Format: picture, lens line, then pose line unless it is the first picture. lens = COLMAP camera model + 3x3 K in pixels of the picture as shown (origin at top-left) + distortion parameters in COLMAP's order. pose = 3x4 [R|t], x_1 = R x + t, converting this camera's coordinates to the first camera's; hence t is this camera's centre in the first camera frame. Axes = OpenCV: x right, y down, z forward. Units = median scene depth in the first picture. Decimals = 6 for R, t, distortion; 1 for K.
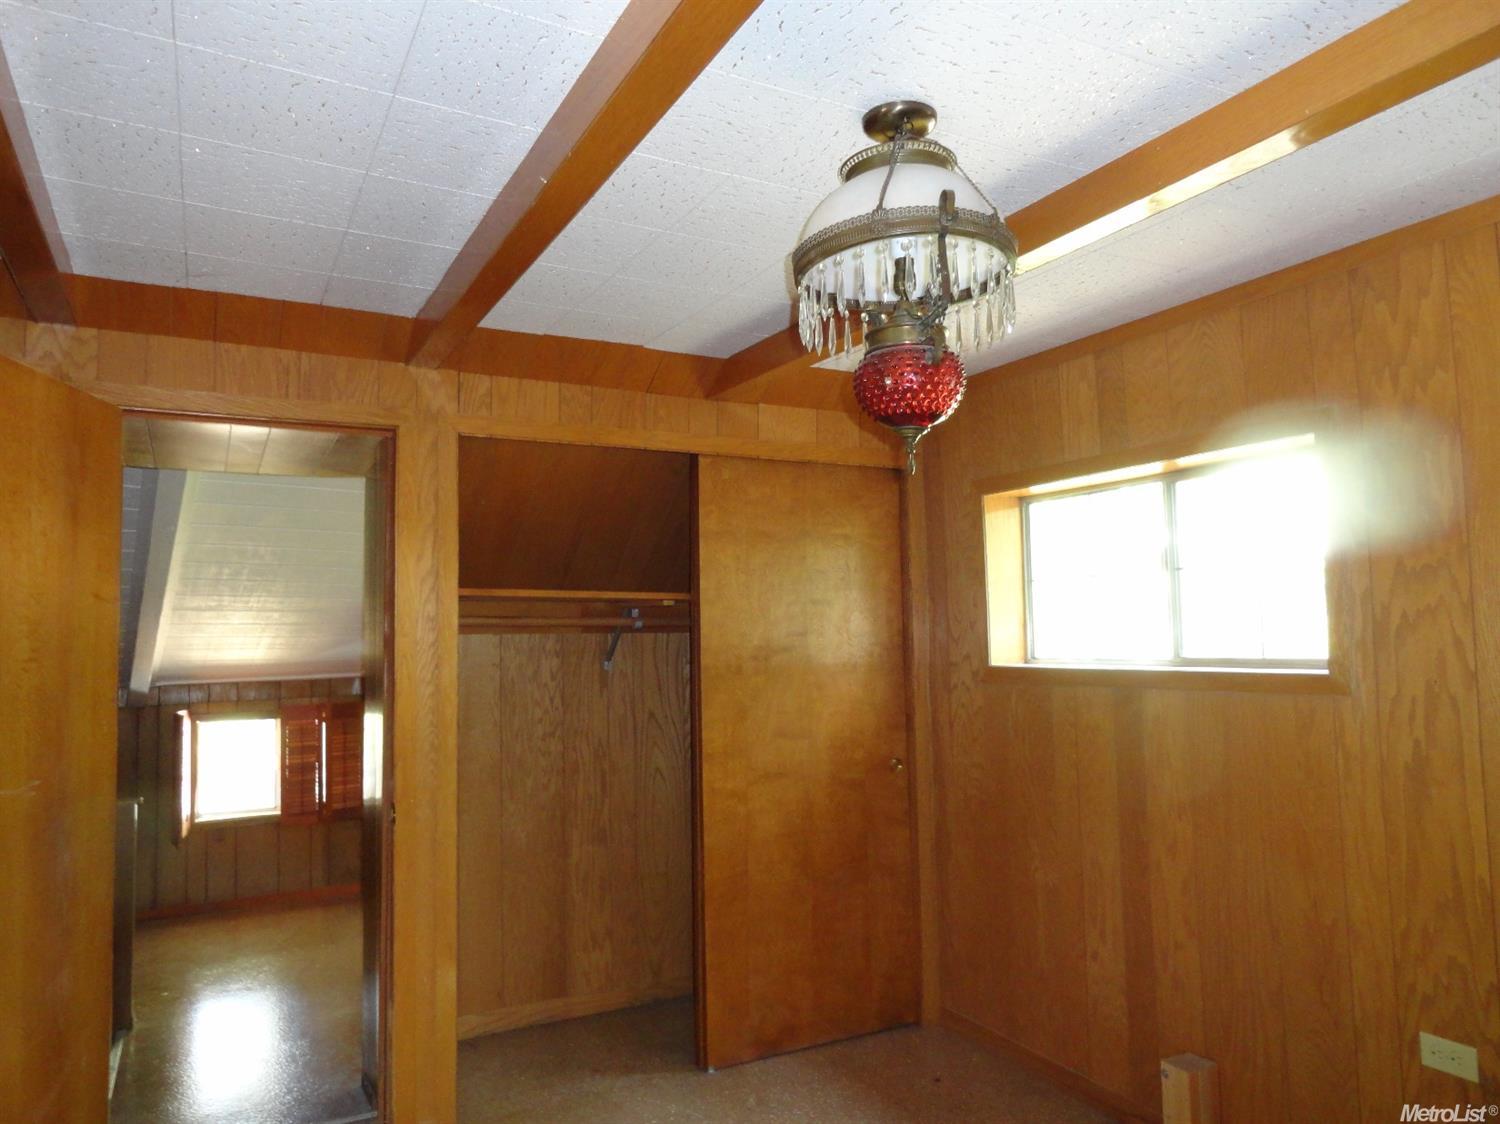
lens RADIAL K [[1040.7, 0, 759.9], [0, 1040.7, 570.5], [0, 0, 1]] dist [0.009043, 0.000911]
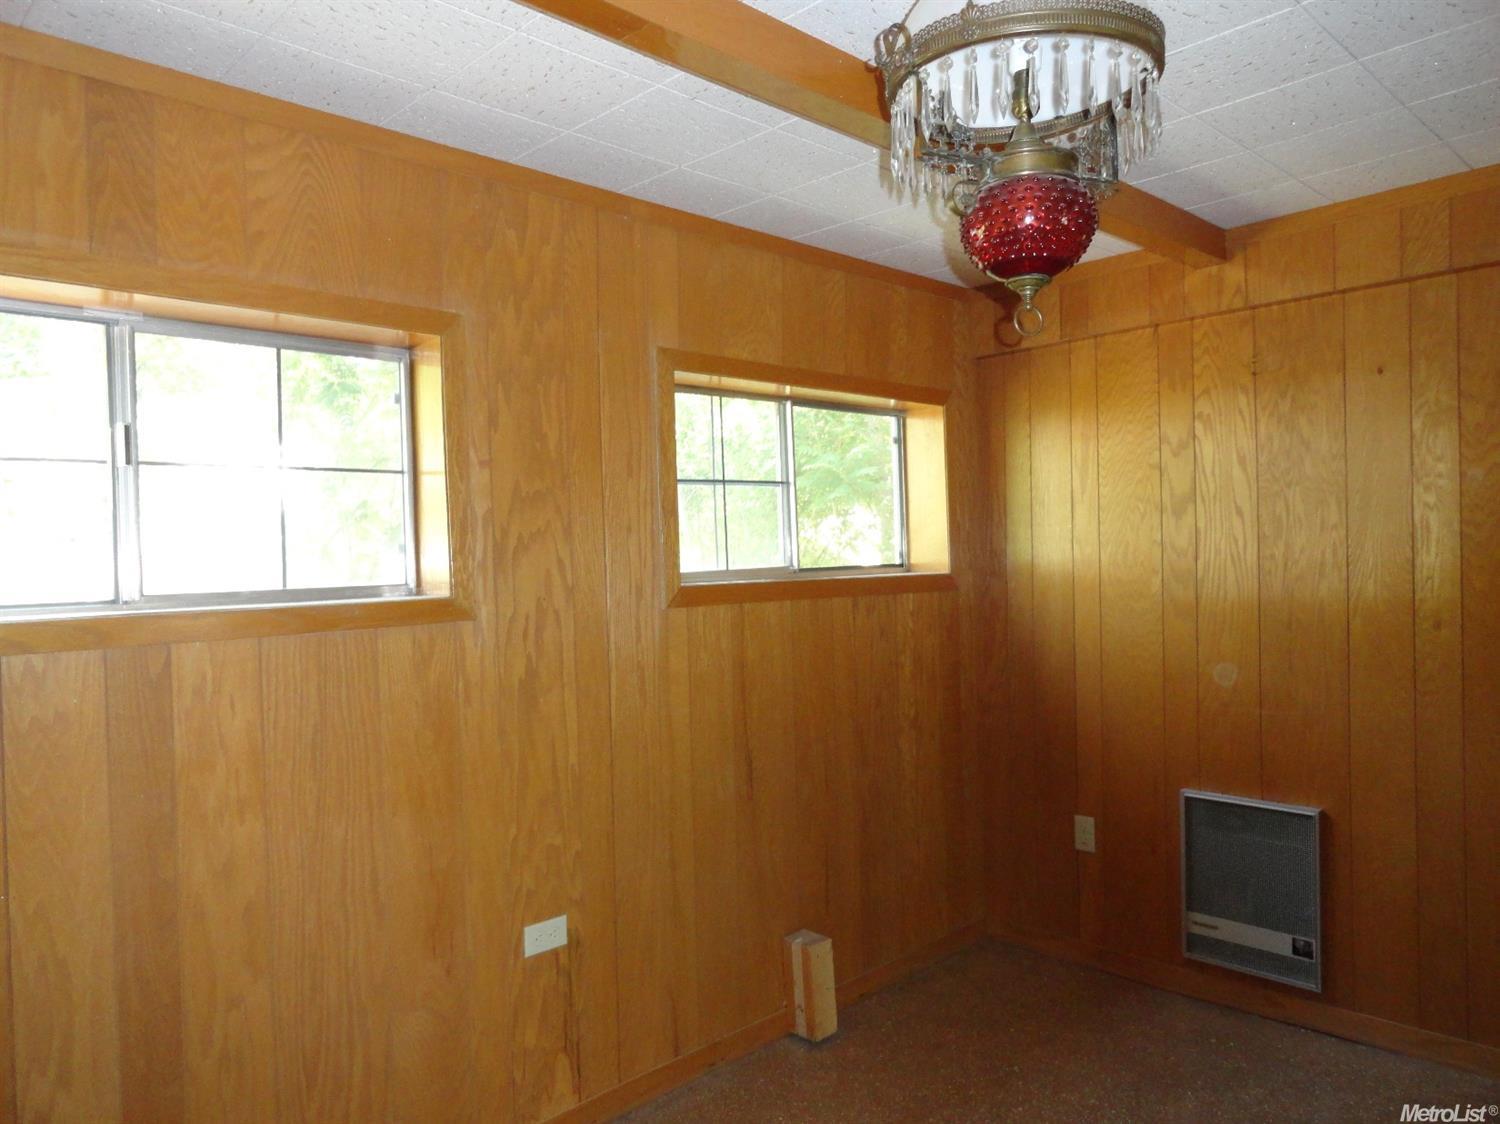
lens RADIAL K [[1040.7, 0, 756.2], [0, 1040.7, 567.9], [0, 0, 1]] dist [0.009043, 0.000911]
pose [[0.713169, -0.015764, 0.700815, 0.057069], [-0.034577, 0.997739, 0.057629, 0.006209], [-0.700139, -0.065332, 0.711011, 0.097050]]
